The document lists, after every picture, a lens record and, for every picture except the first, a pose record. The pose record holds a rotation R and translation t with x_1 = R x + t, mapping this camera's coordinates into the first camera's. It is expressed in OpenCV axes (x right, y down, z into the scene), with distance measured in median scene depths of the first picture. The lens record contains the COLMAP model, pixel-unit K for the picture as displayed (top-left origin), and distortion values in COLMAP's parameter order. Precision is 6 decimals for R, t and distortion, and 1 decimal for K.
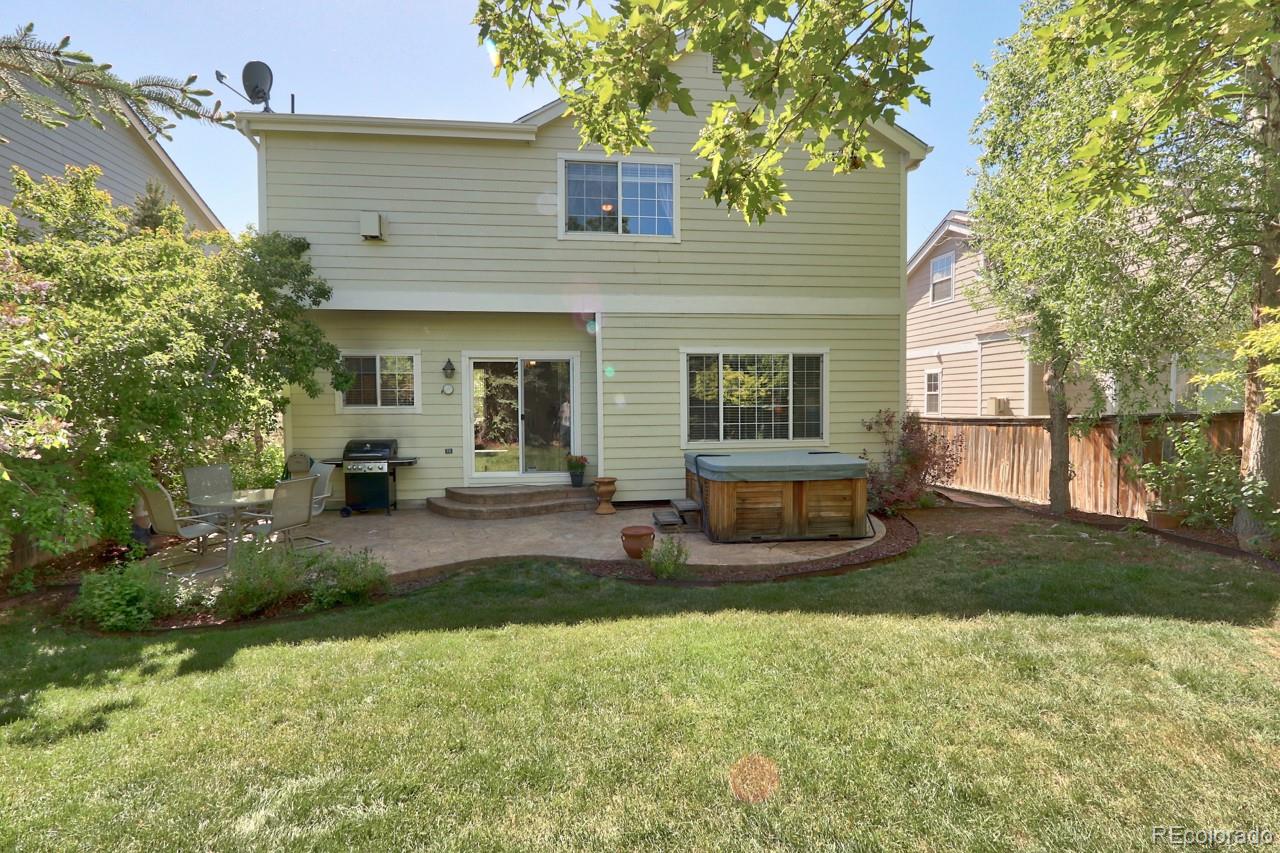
lens RADIAL K [[594.5, 0, 630.3], [0, 594.5, 429.4], [0, 0, 1]] dist [-0.022813, 0.003910]
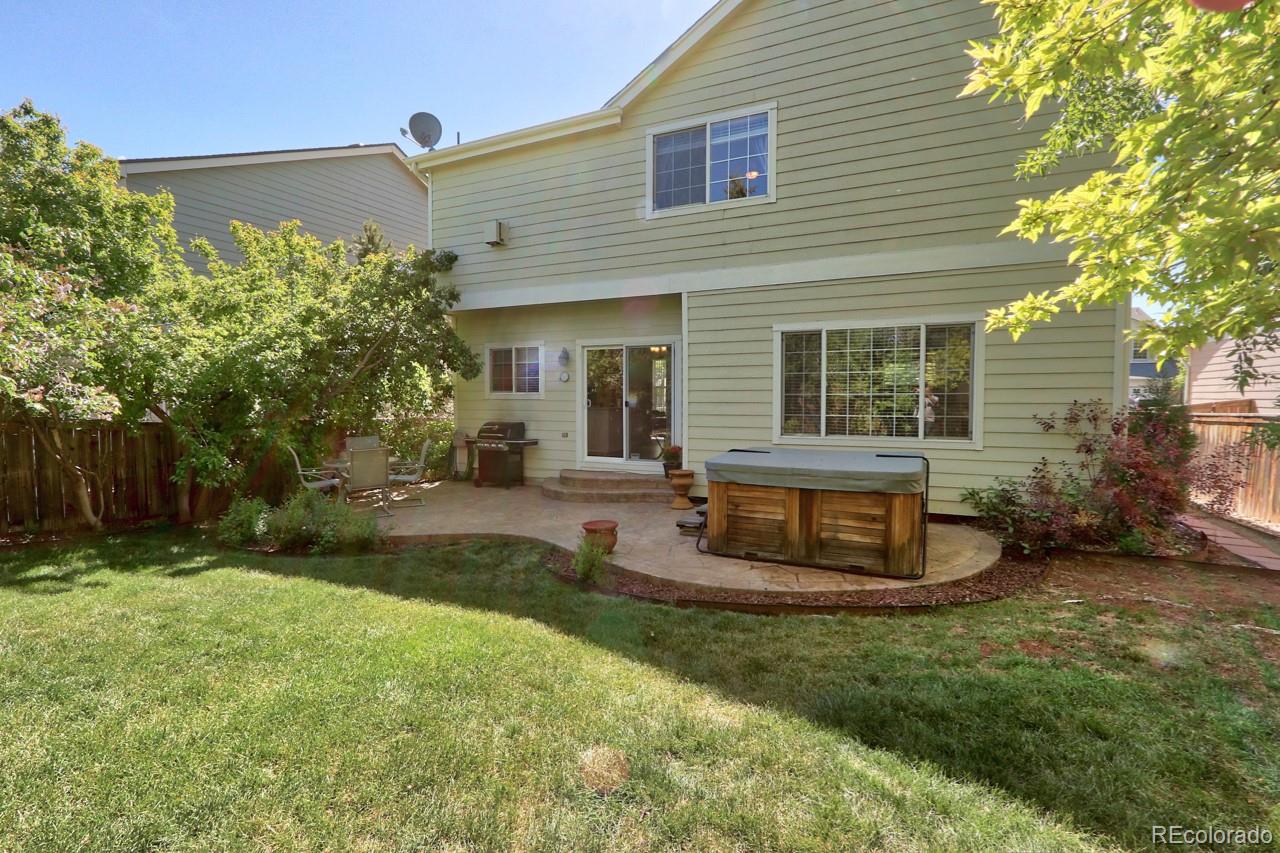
lens RADIAL K [[594.5, 0, 630.3], [0, 594.5, 429.4], [0, 0, 1]] dist [-0.022813, 0.003910]
pose [[0.837274, 0.036733, -0.545548, 0.395382], [-0.028978, 0.999320, 0.022812, -0.001179], [0.546015, -0.003291, 0.837769, 0.177334]]
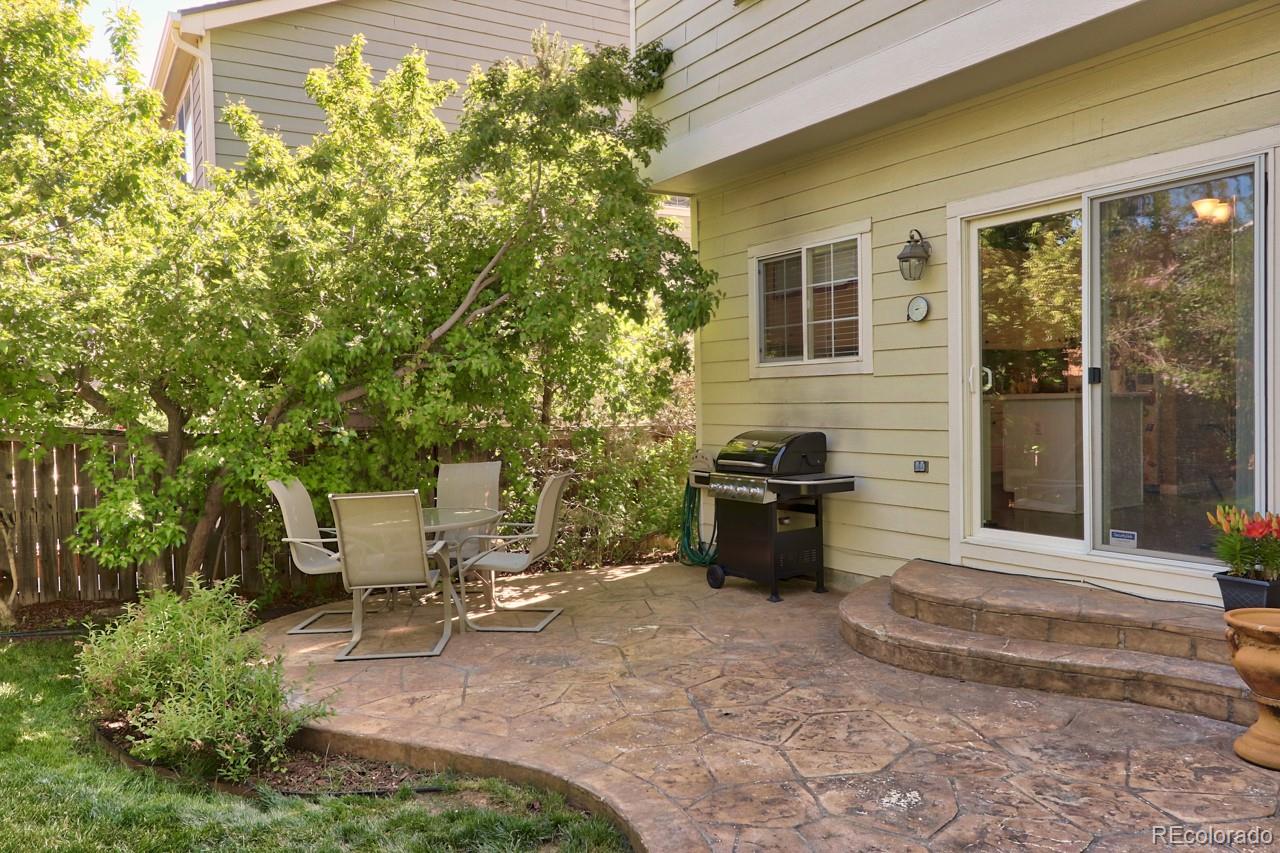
lens RADIAL K [[932.4, 0, 640.0], [0, 932.4, 426.5], [0, 0, 1]] dist [-0.008311, -0.000212]
pose [[0.401083, 0.020324, -0.915816, 0.195267], [-0.019236, 0.999720, 0.013762, 0.005490], [0.915840, 0.012097, 0.401361, 0.611162]]
